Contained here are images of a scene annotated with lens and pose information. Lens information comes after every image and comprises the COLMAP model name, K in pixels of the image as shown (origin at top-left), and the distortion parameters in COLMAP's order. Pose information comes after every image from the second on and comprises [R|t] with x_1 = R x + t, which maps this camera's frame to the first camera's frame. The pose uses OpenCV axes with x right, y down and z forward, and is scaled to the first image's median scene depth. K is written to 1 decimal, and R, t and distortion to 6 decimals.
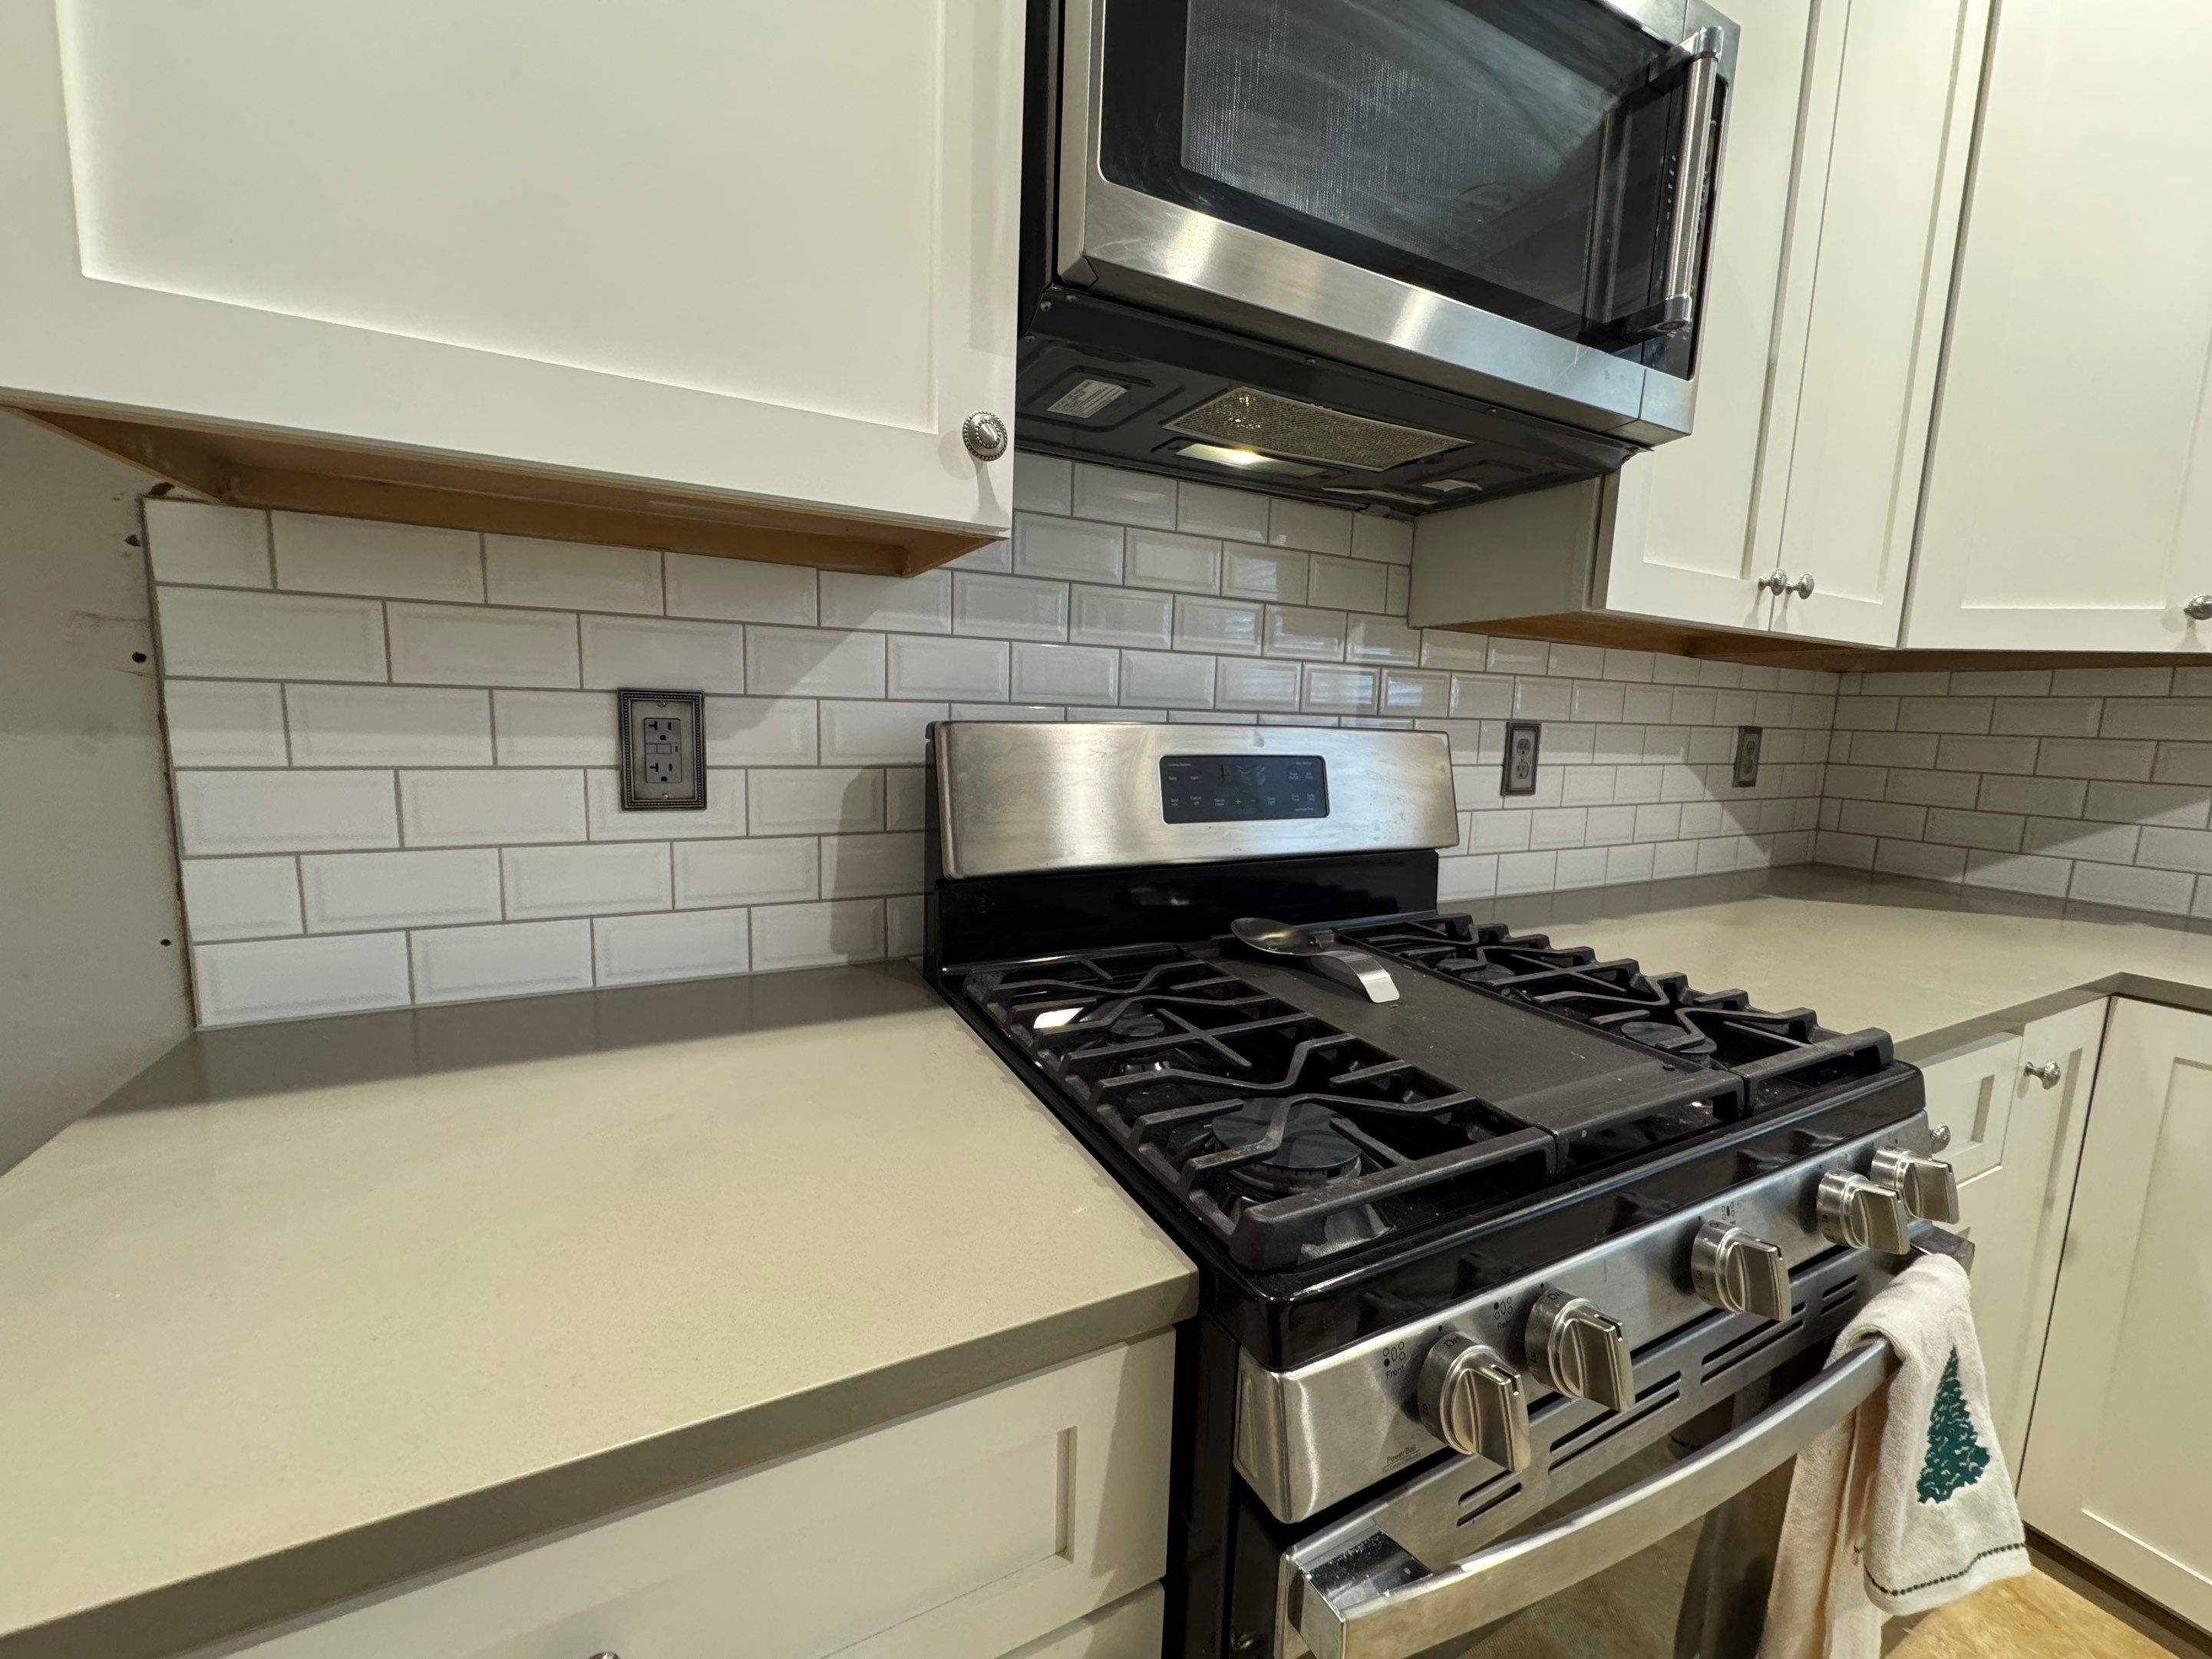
lens RADIAL K [[868.9, 0, 1108.3], [0, 868.9, 830.0], [0, 0, 1]] dist [-0.001169, 0.000549]
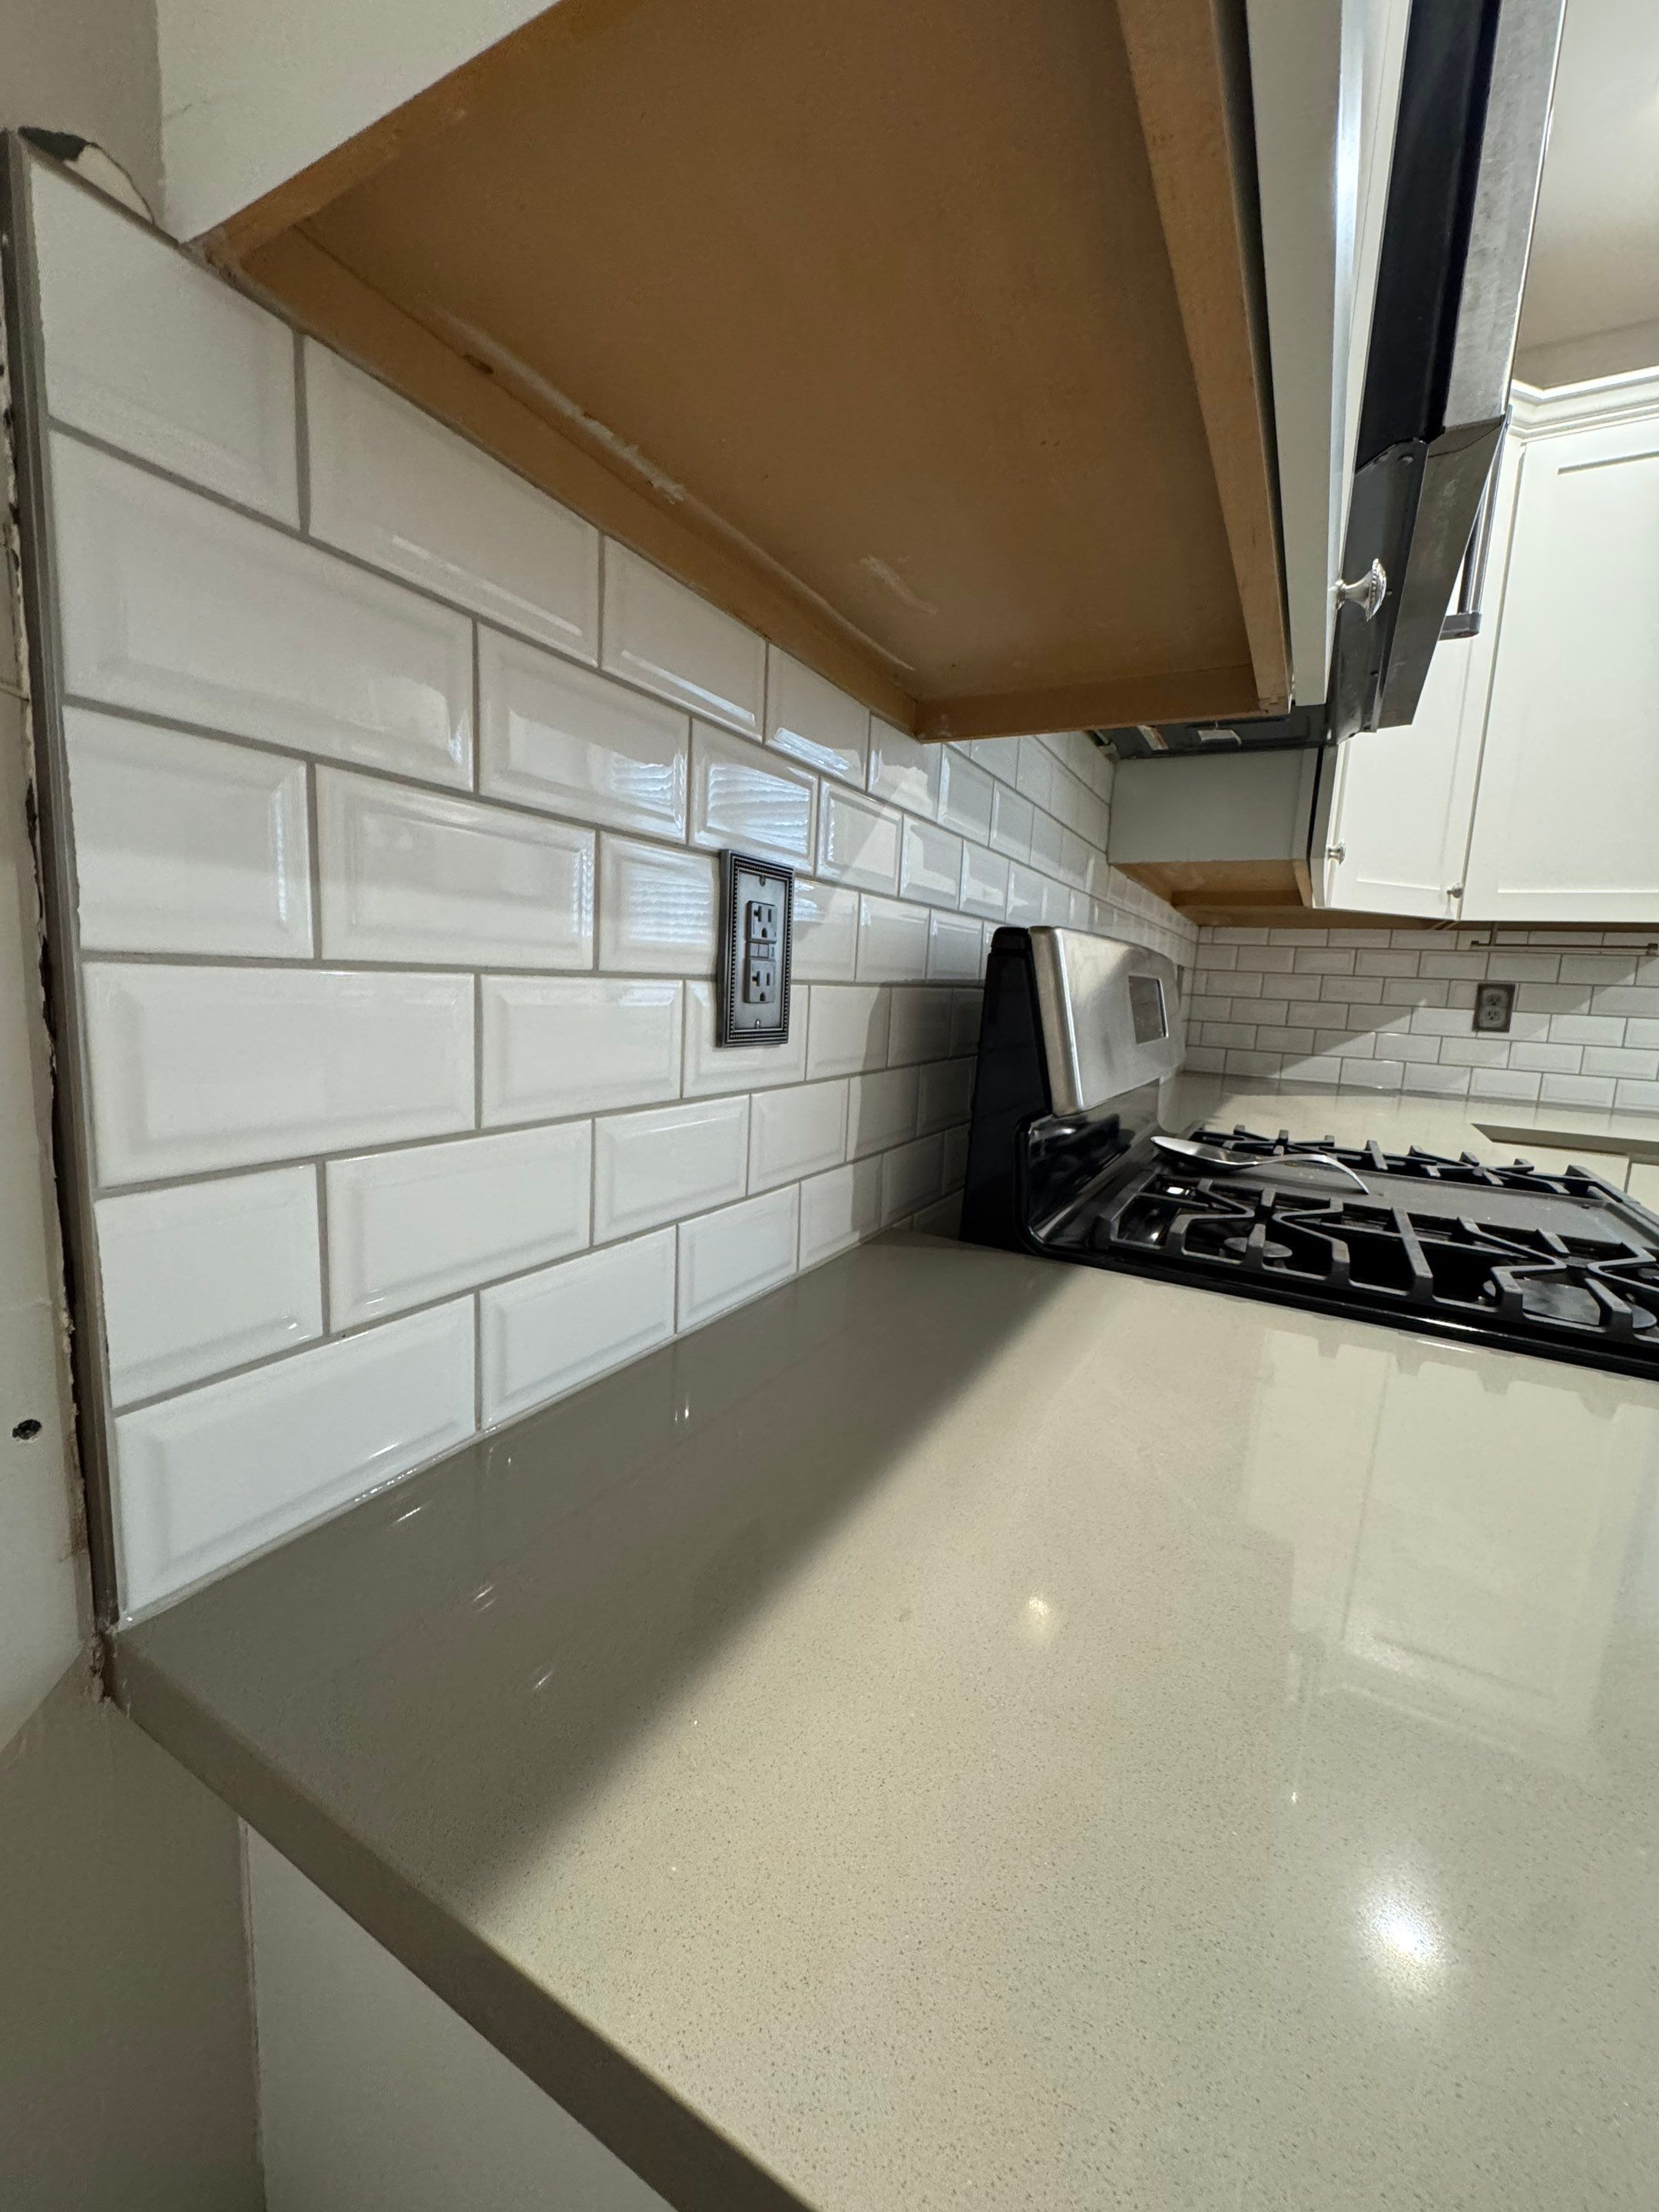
lens RADIAL K [[869.0, 0, 826.4], [0, 869.0, 1107.5], [0, 0, 1]] dist [-0.001169, 0.000549]
pose [[0.836653, -0.073091, 0.542835, -0.815266], [0.054453, 0.997246, 0.050350, -0.005958], [-0.545020, -0.012566, 0.838329, 0.414570]]
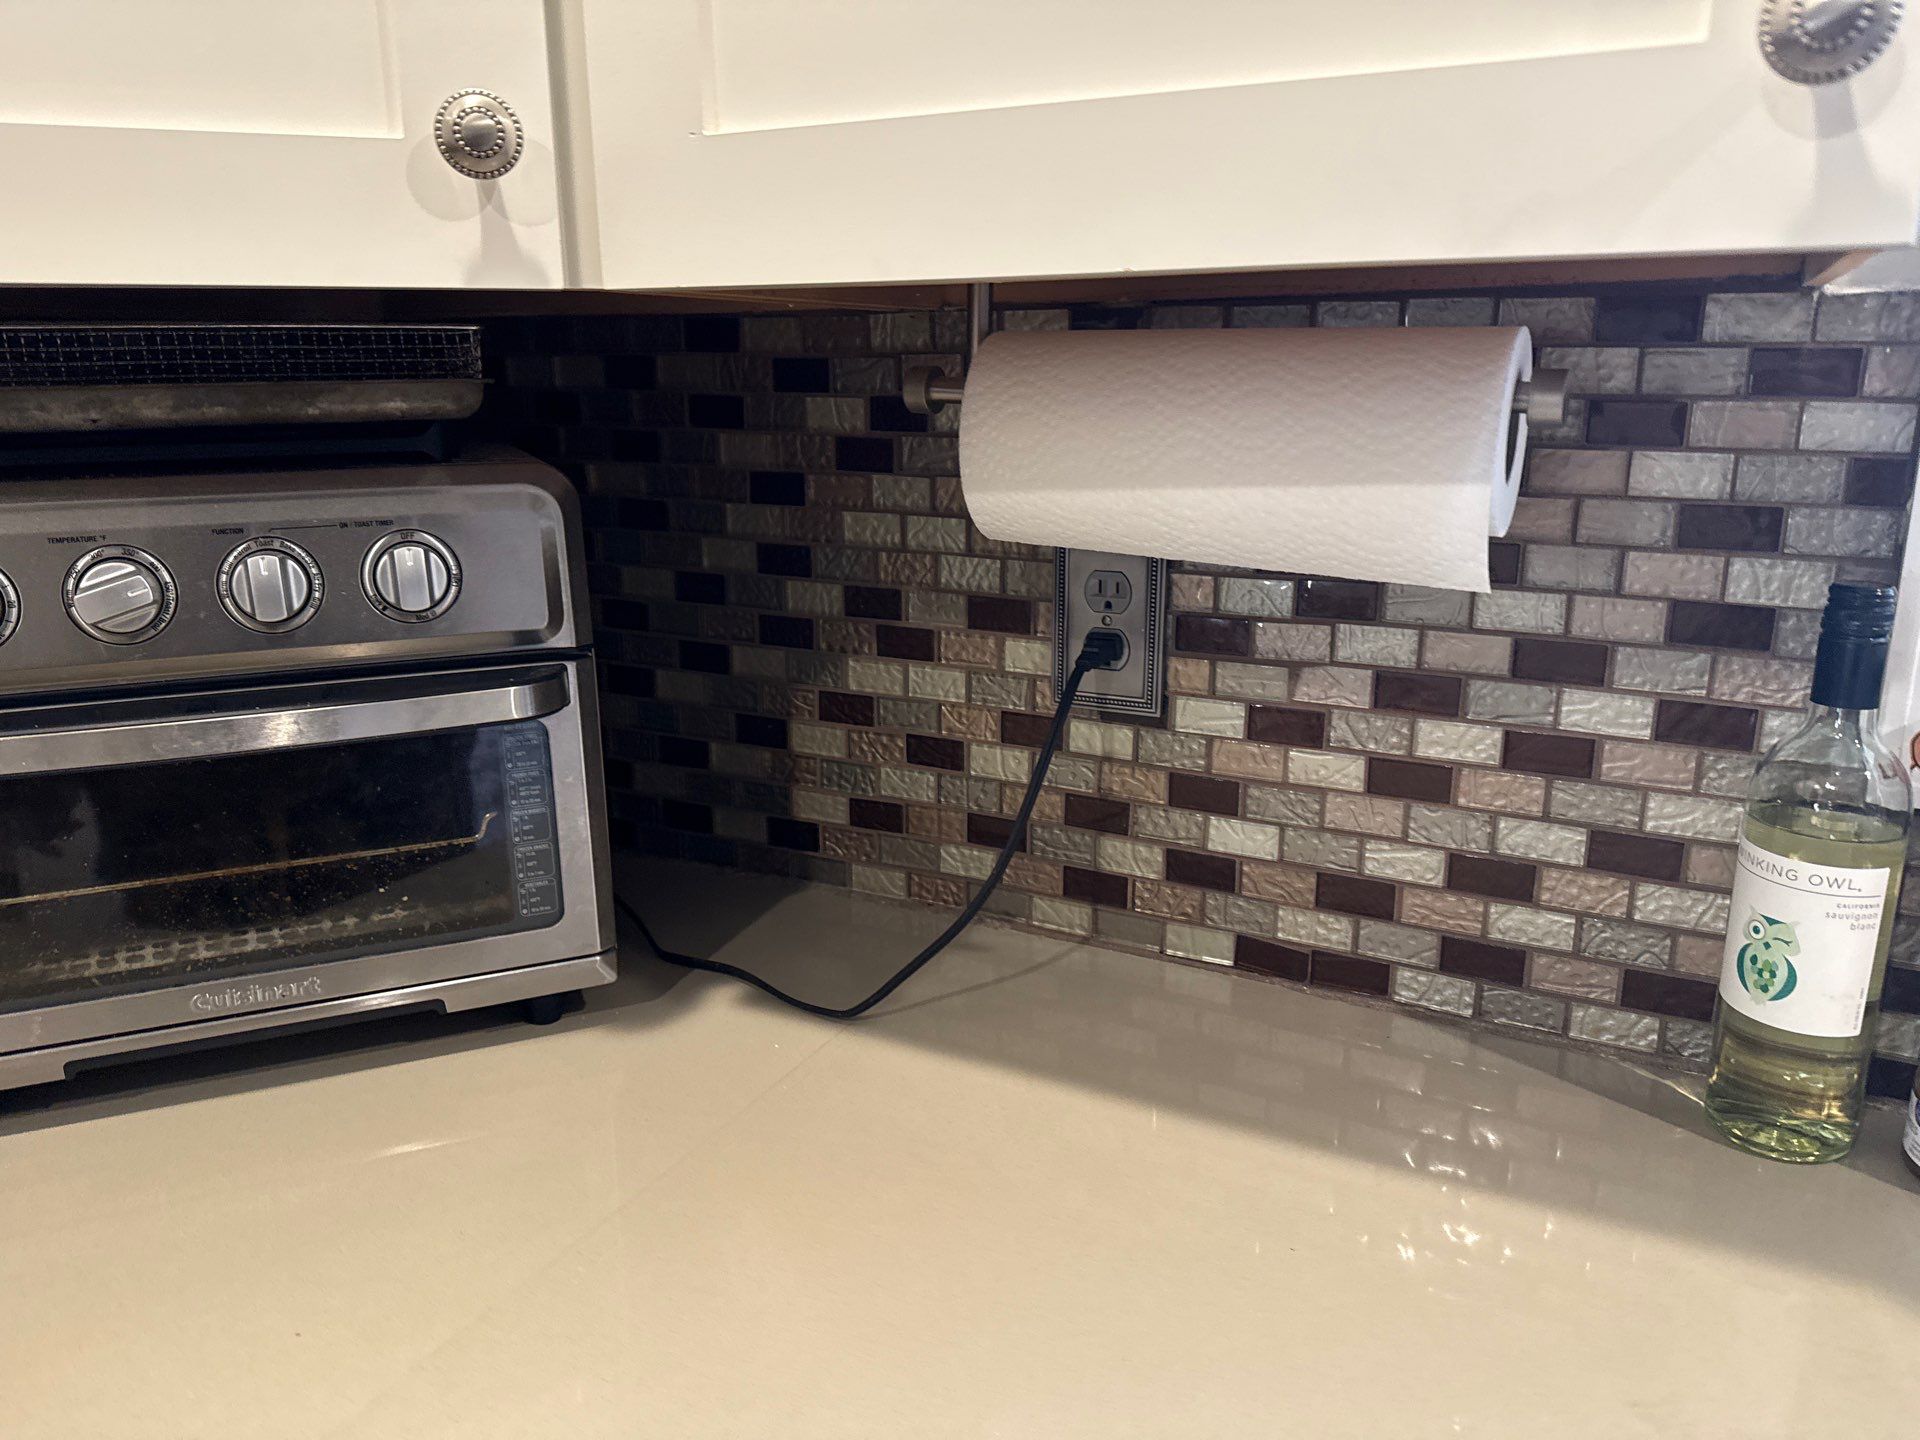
lens RADIAL K [[1346.0, 0, 923.7], [0, 1346.0, 720.3], [0, 0, 1]] dist [0.038261, -0.054658]
pose [[0.829673, -0.184358, 0.526929, 1.545752], [0.115751, 0.980194, 0.160688, -0.163588], [-0.546117, -0.072326, 0.834581, 0.717939]]
